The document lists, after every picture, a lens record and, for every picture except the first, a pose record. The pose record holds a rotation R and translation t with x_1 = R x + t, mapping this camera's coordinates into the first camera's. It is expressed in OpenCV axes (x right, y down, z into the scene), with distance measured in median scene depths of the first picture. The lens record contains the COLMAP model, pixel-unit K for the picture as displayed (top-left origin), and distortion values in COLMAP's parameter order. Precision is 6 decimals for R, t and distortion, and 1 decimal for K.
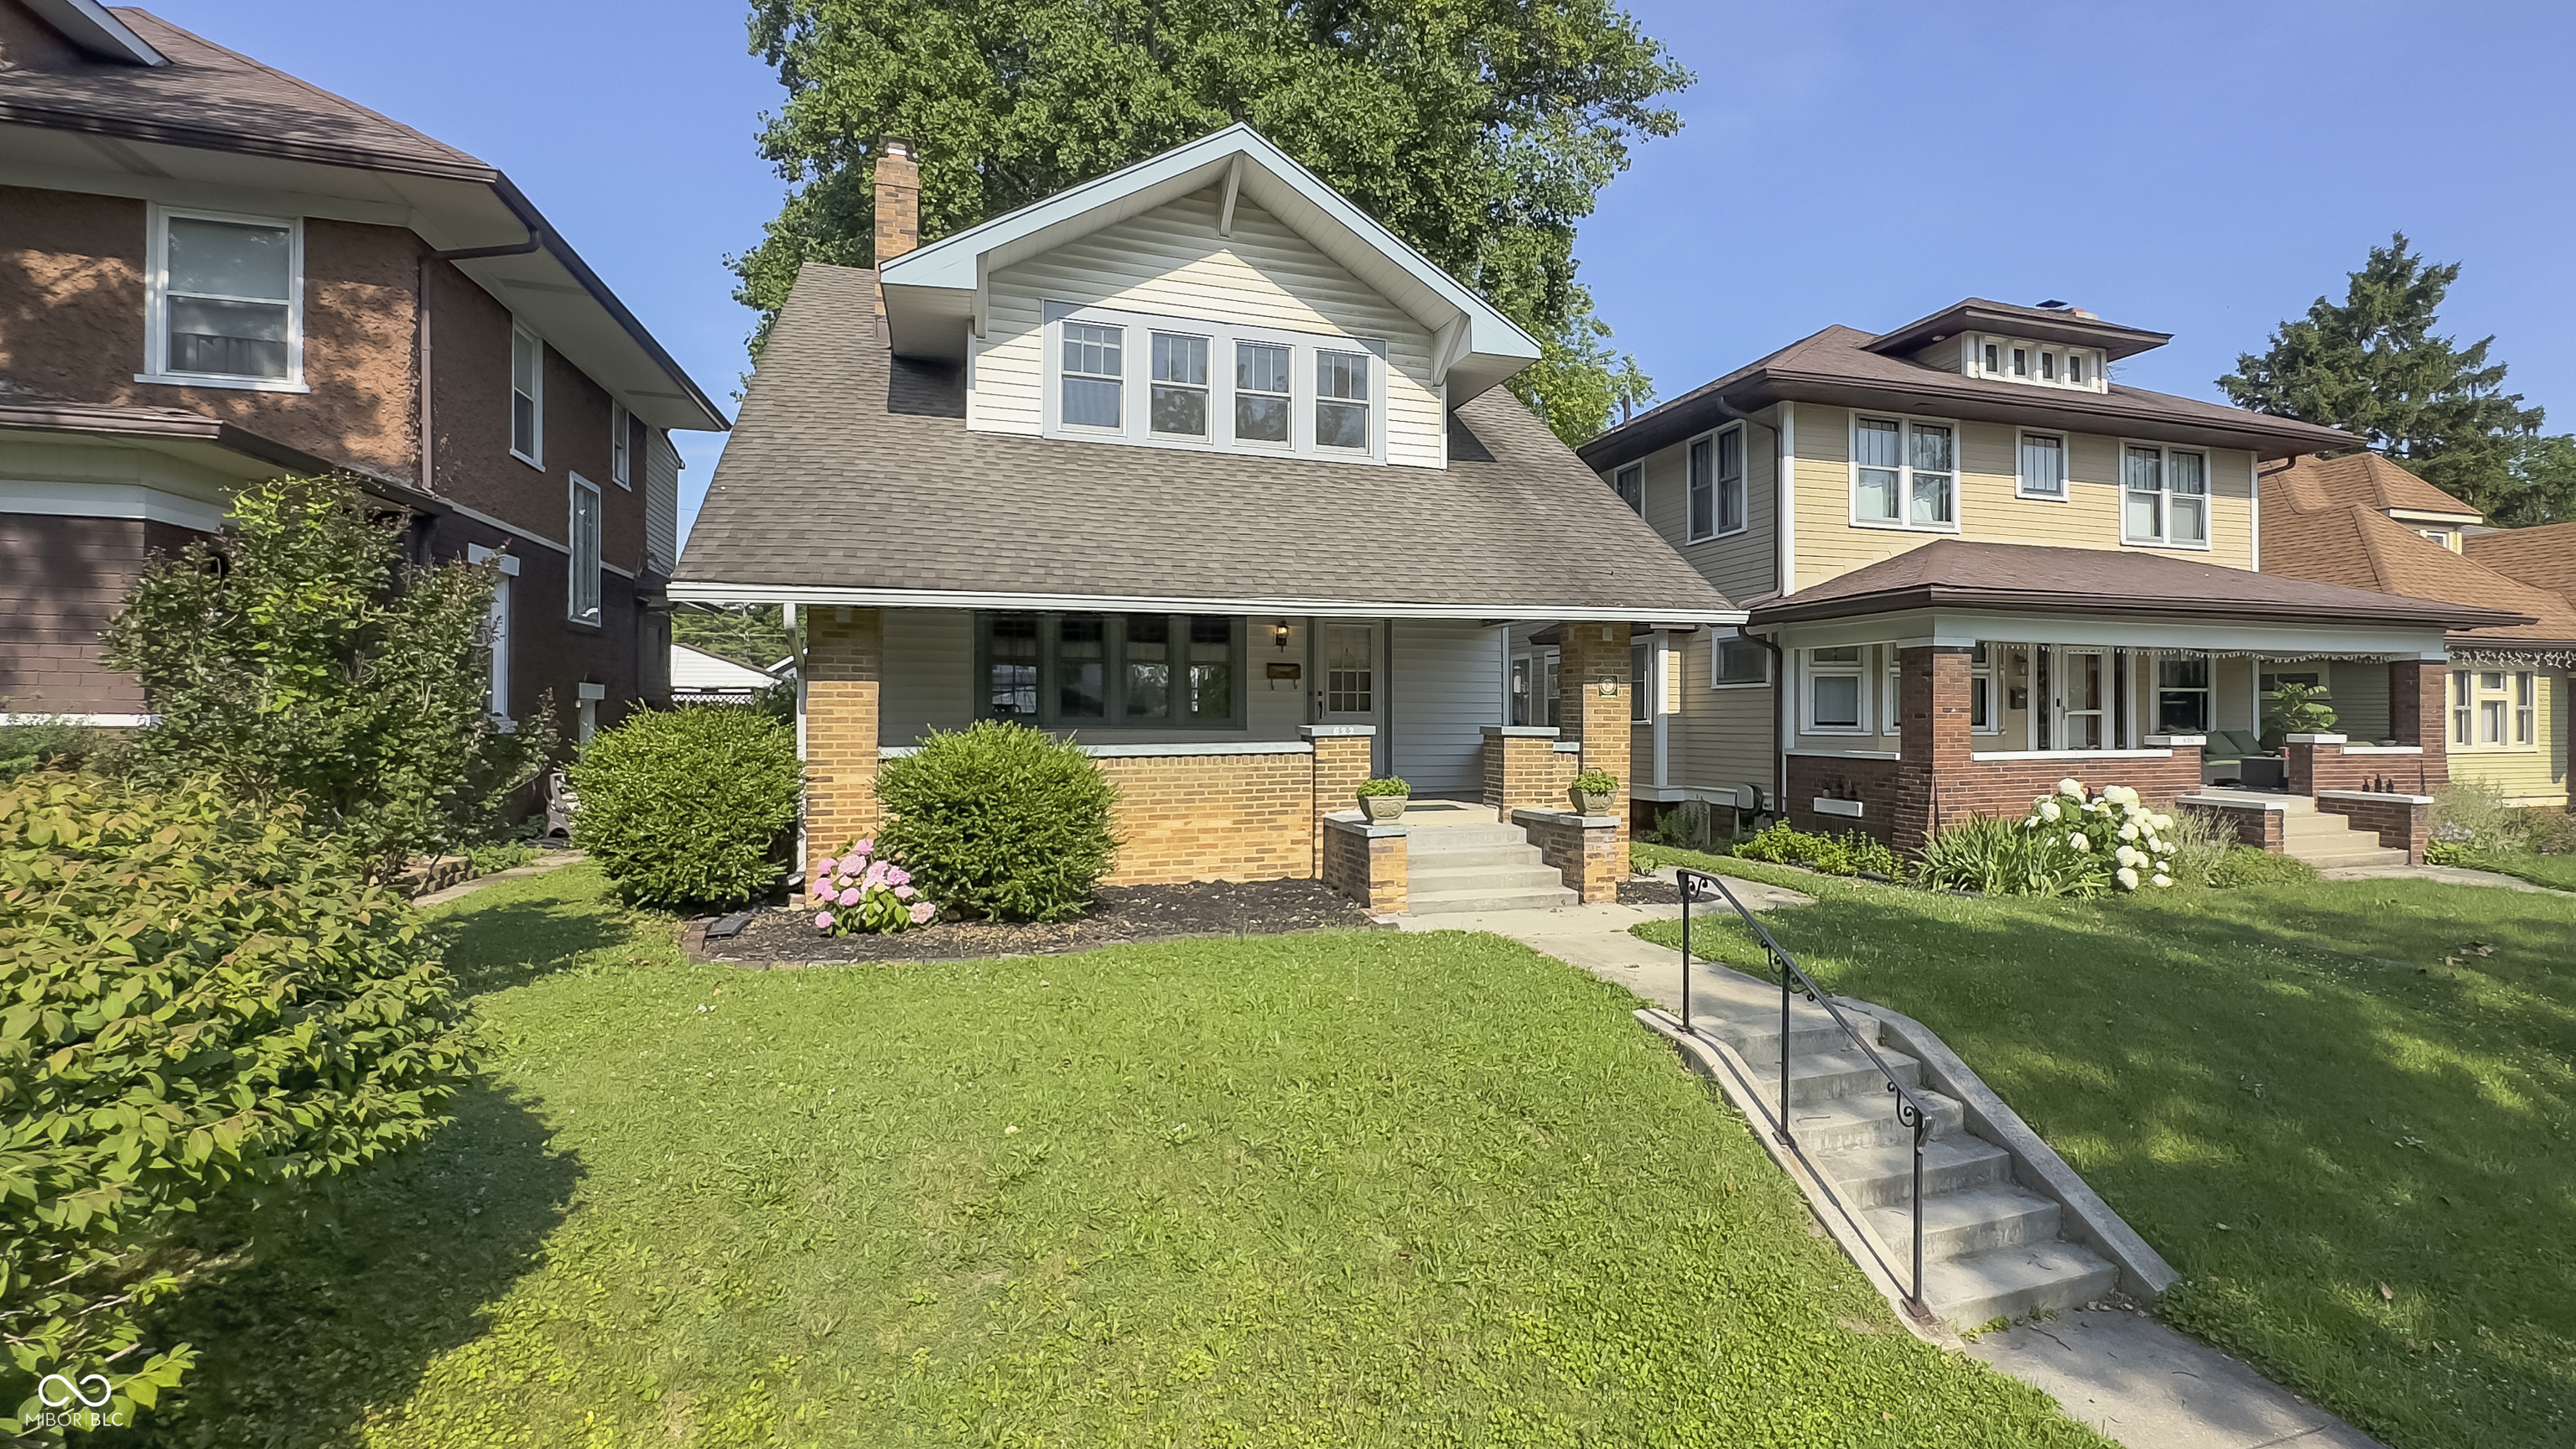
lens RADIAL K [[1175.1, 0, 1416.8], [0, 1175.1, 682.4], [0, 0, 1]] dist [-0.000840, -0.000290]
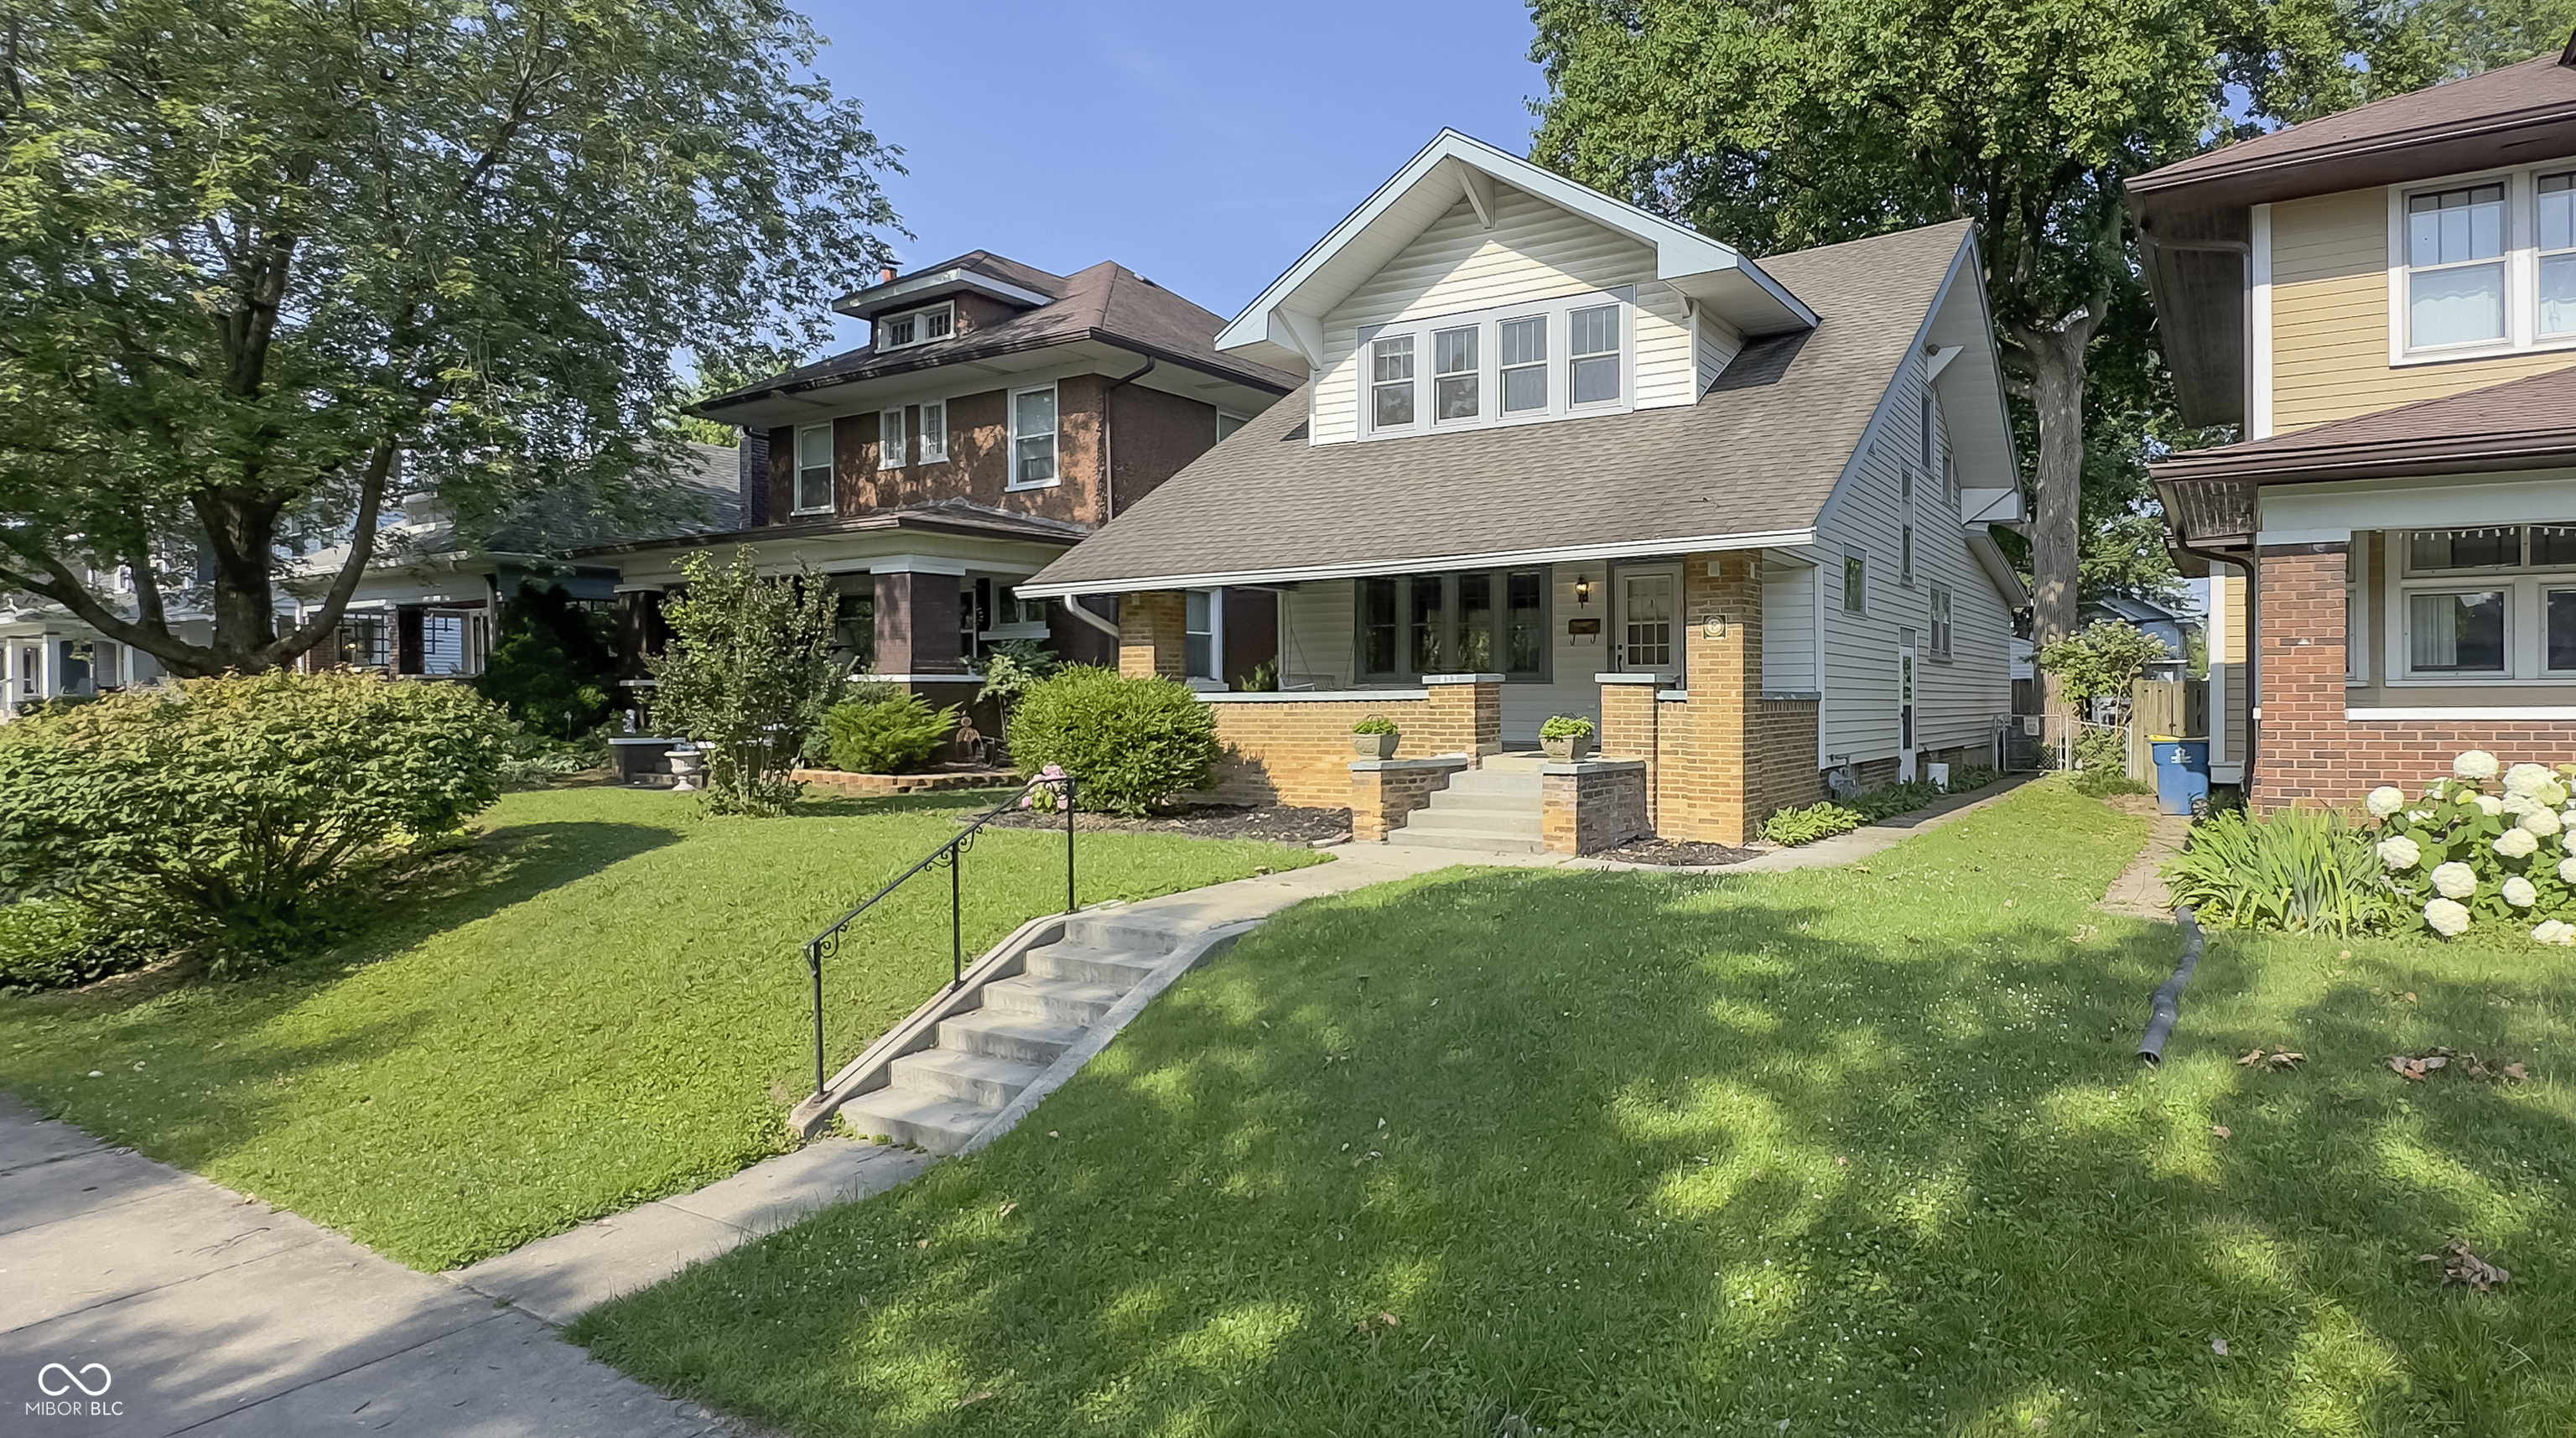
lens RADIAL K [[1276.3, 0, 1586.2], [0, 1276.3, 684.2], [0, 0, 1]] dist [-0.000897, -0.000359]
pose [[0.688325, -0.011589, -0.725310, 0.758363], [0.024205, 0.999683, 0.006998, 0.035412], [0.724998, -0.022373, 0.688387, 0.247991]]
